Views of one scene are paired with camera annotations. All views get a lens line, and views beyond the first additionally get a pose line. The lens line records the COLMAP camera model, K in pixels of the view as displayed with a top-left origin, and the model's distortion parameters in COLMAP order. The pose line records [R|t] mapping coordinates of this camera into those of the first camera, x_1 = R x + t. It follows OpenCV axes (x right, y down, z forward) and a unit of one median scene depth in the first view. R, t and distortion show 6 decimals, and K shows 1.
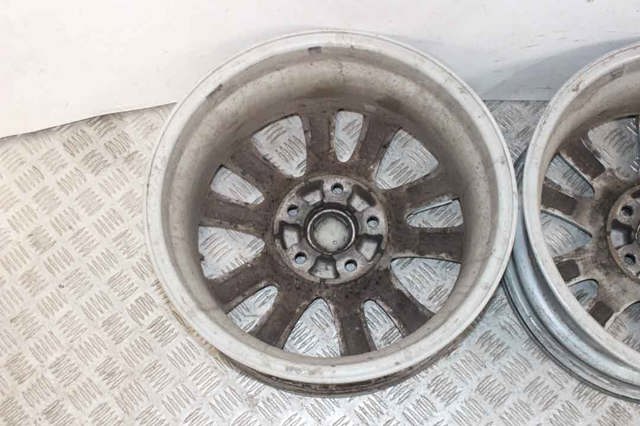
lens RADIAL K [[517.5, 0, 322.1], [0, 517.5, 217.5], [0, 0, 1]] dist [-0.006172, 0.016019]
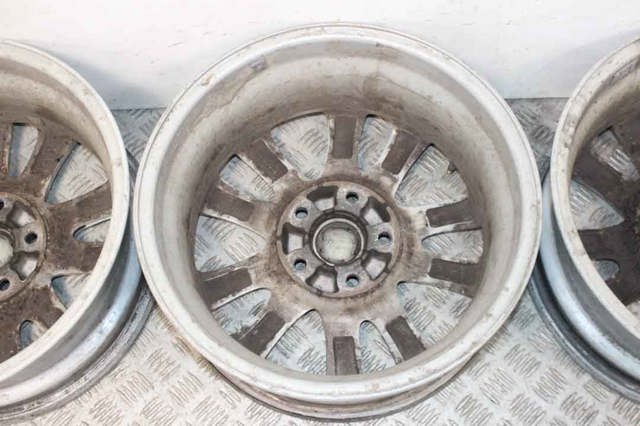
lens RADIAL K [[517.5, 0, 322.2], [0, 517.5, 214.2], [0, 0, 1]] dist [-0.006172, 0.016019]
pose [[0.997866, -0.052069, -0.039387, 0.667284], [0.050160, 0.997587, -0.047998, 0.035892], [0.041791, 0.045920, 0.998071, 0.064355]]
